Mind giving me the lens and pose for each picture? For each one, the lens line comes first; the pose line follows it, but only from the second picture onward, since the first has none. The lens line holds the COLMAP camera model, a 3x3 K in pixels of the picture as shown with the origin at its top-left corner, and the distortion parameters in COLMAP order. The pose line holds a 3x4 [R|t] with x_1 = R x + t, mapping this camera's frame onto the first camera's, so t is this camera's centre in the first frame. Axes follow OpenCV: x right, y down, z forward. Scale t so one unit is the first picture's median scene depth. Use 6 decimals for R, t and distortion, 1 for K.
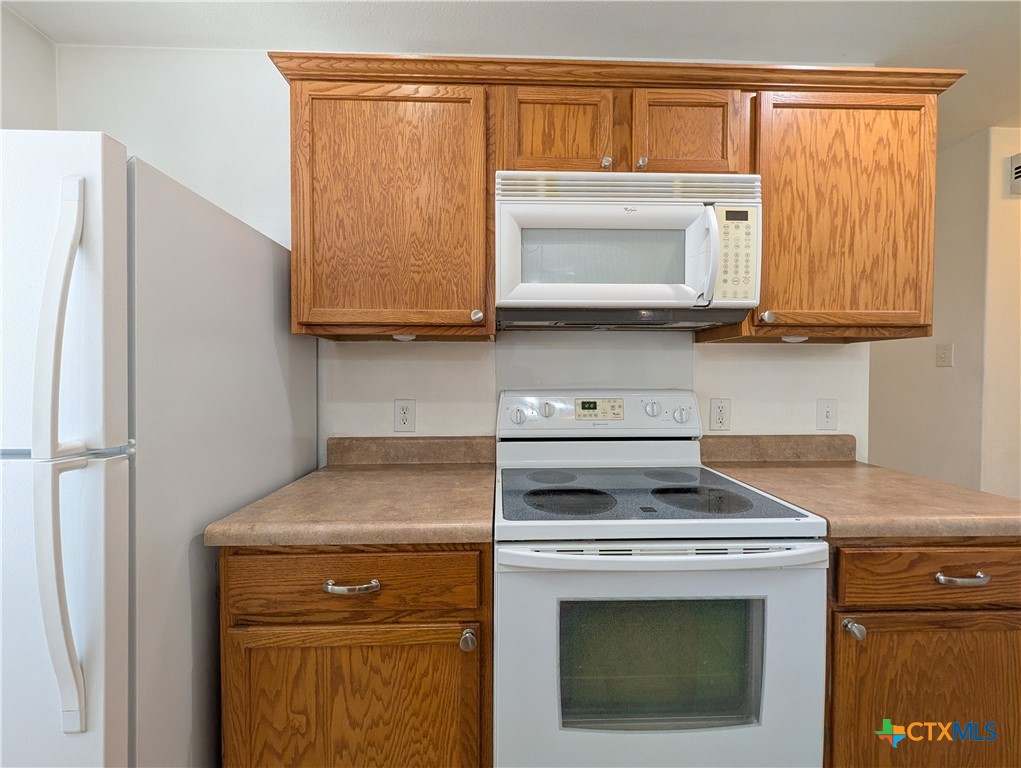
lens RADIAL K [[394.1, 0, 512.8], [0, 394.1, 381.0], [0, 0, 1]] dist [0.001685, 0.000244]
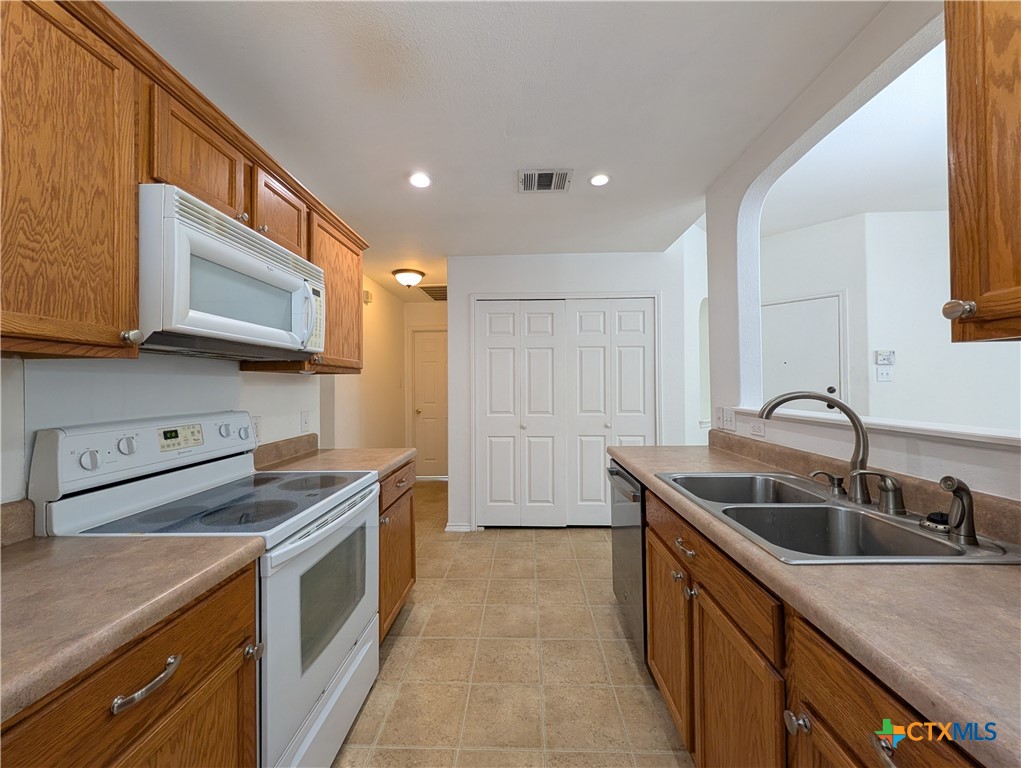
lens RADIAL K [[394.1, 0, 512.8], [0, 394.1, 381.0], [0, 0, 1]] dist [0.001685, 0.000244]
pose [[0.065040, 0.010131, 0.997831, -0.855246], [0.027160, 0.999560, -0.011919, -0.039638], [-0.997513, 0.027876, 0.064736, 0.150869]]
